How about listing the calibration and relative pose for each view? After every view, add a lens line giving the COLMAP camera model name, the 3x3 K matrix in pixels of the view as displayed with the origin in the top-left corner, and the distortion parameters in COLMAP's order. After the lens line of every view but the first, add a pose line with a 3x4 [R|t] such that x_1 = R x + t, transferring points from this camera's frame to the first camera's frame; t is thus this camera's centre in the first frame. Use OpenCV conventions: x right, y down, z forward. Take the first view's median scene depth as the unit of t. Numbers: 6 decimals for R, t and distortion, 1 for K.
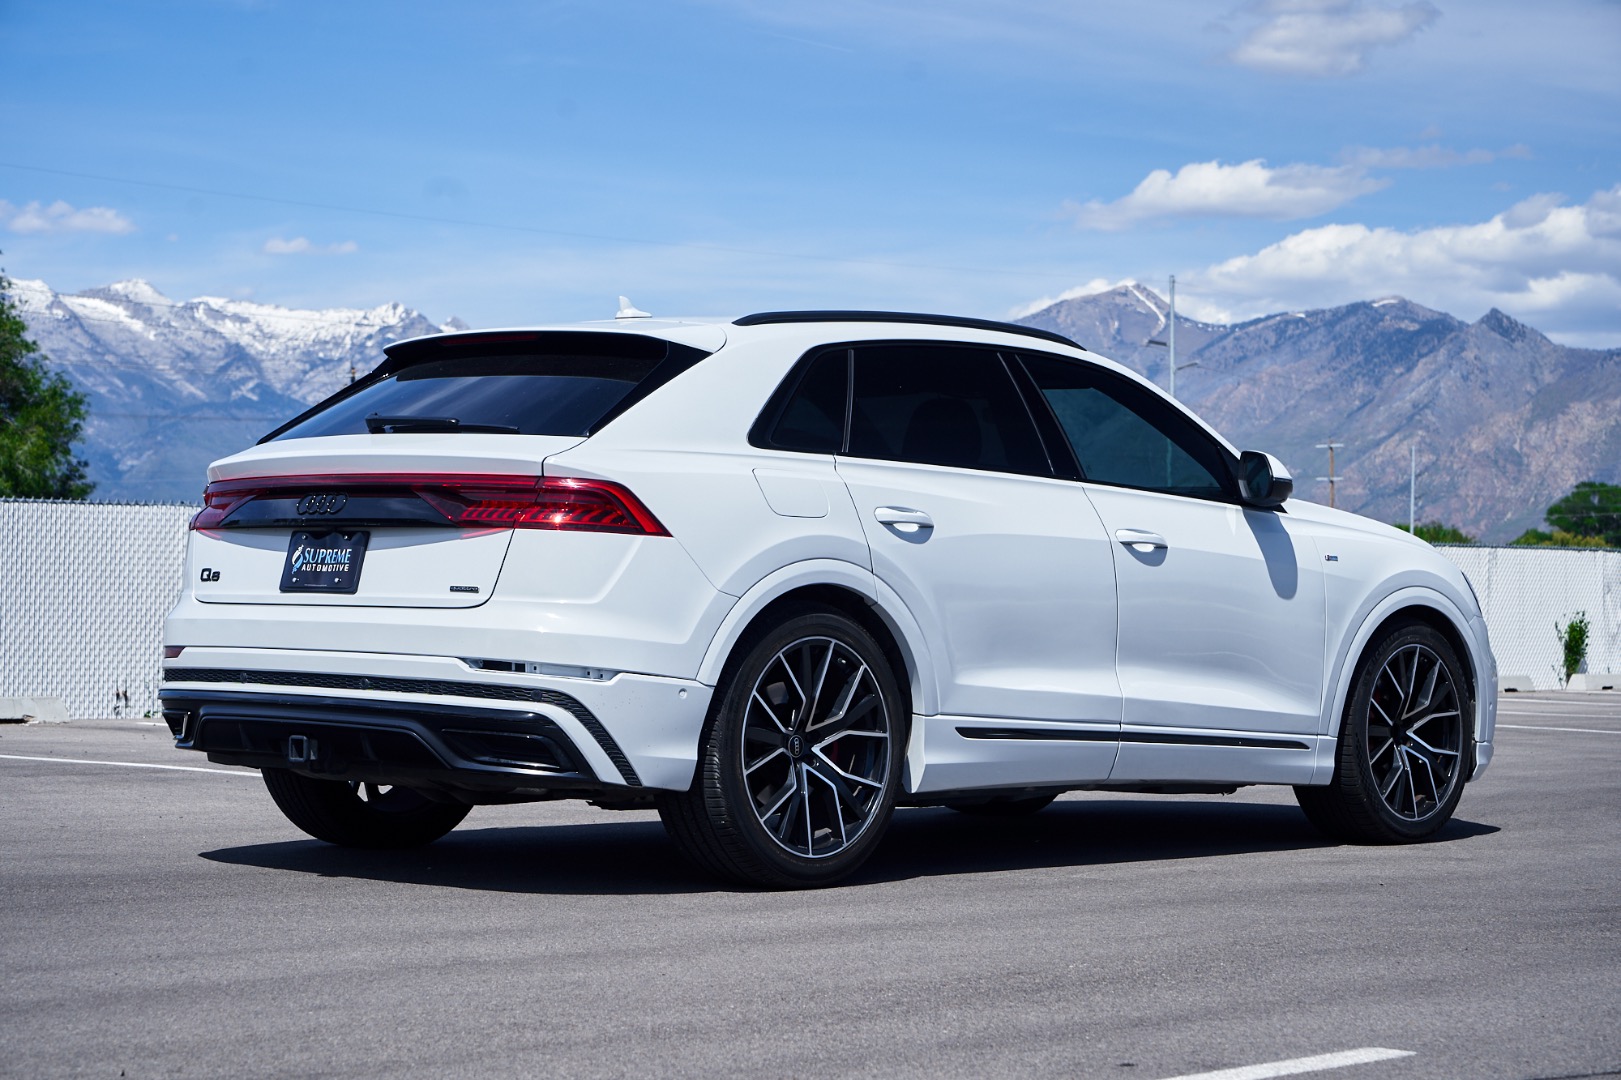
lens RADIAL K [[3283.3, 0, 810.5], [0, 3283.3, 540.0], [0, 0, 1]] dist [-0.066006, 0.383585]
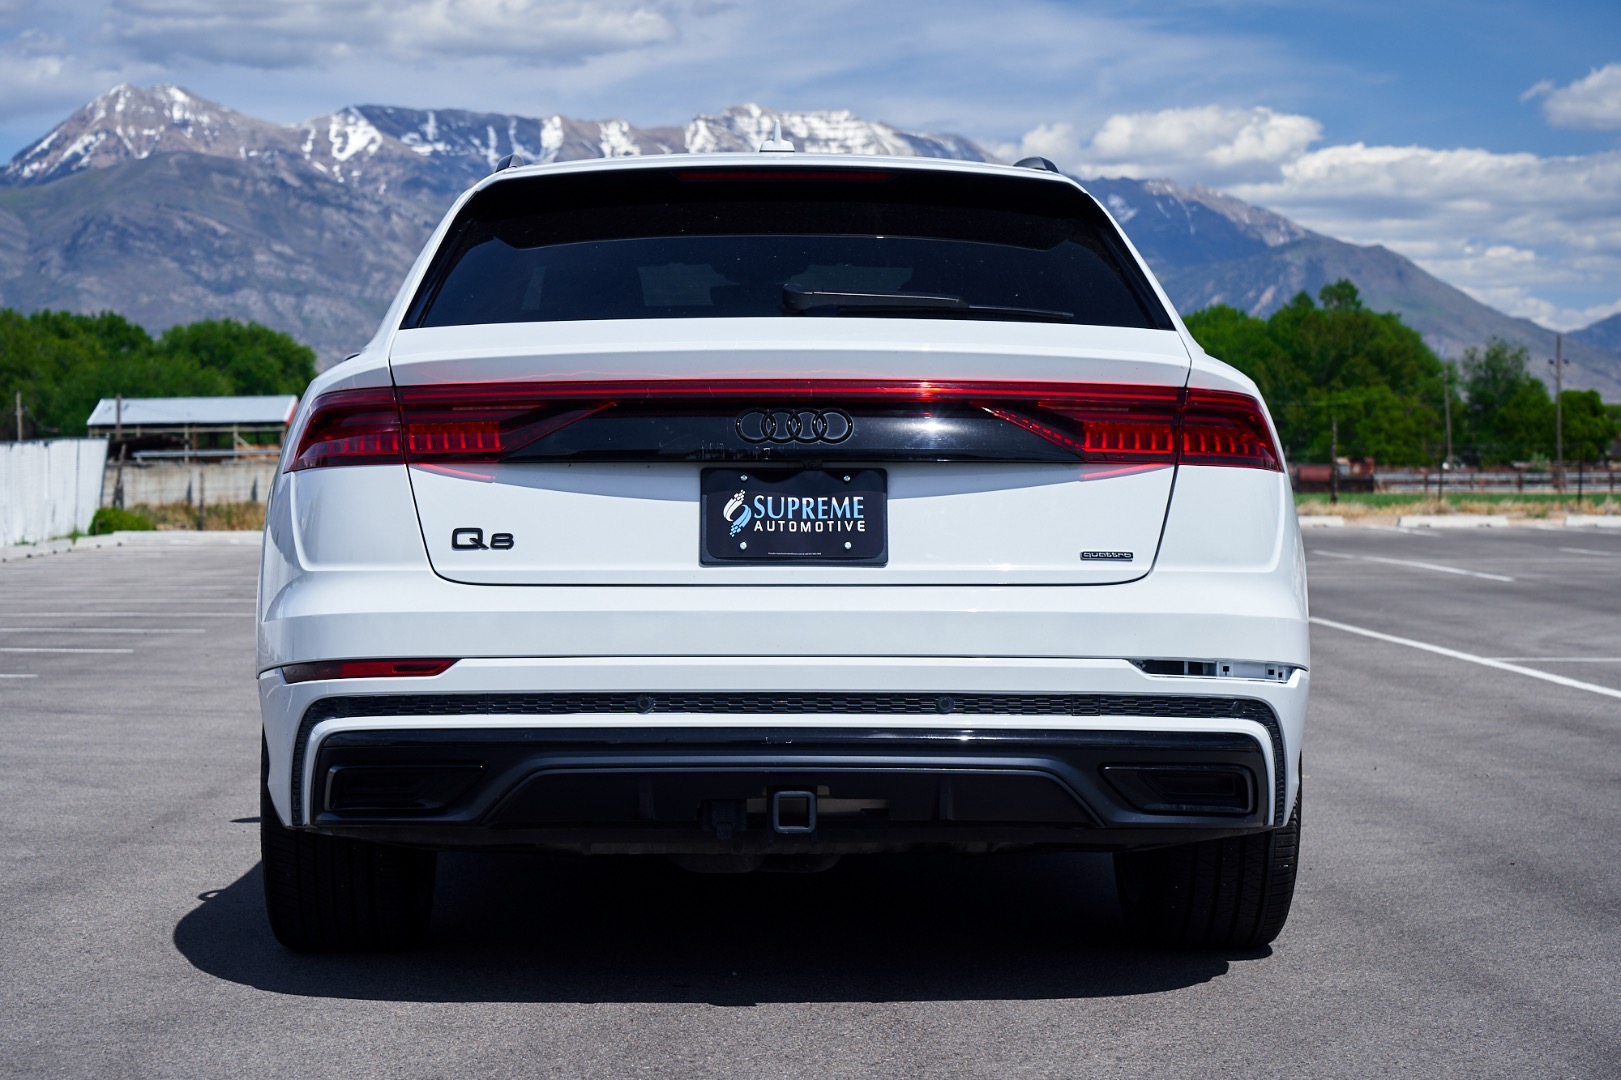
lens RADIAL K [[3413.7, 0, 810.5], [0, 3413.7, 540.0], [0, 0, 1]] dist [0.081725, -0.130287]
pose [[0.716692, -0.023469, 0.696995, -0.496969], [-0.001055, 0.999396, 0.034737, -0.009729], [-0.697389, -0.025631, 0.716234, 0.424443]]
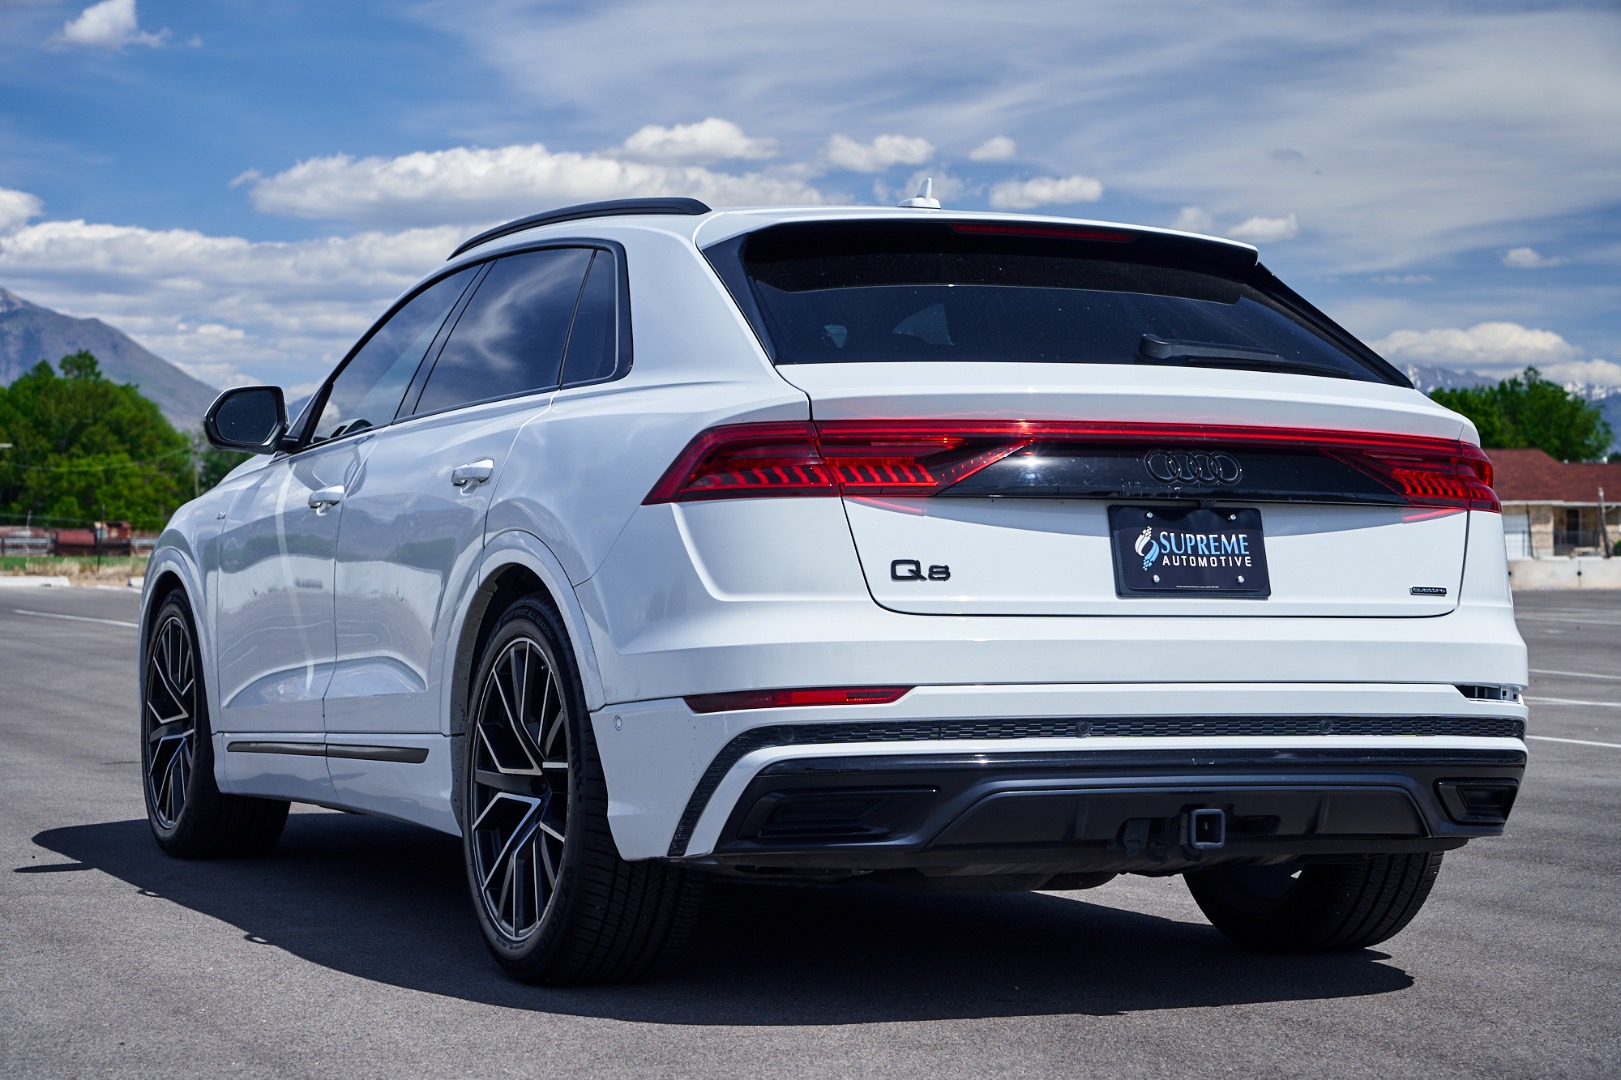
lens RADIAL K [[3283.3, 0, 810.5], [0, 3283.3, 540.0], [0, 0, 1]] dist [-0.066006, 0.383585]
pose [[0.397119, -0.002325, 0.917764, -0.656790], [-0.019645, 0.999746, 0.011033, -0.001530], [-0.917557, -0.022411, 0.396972, 0.652957]]
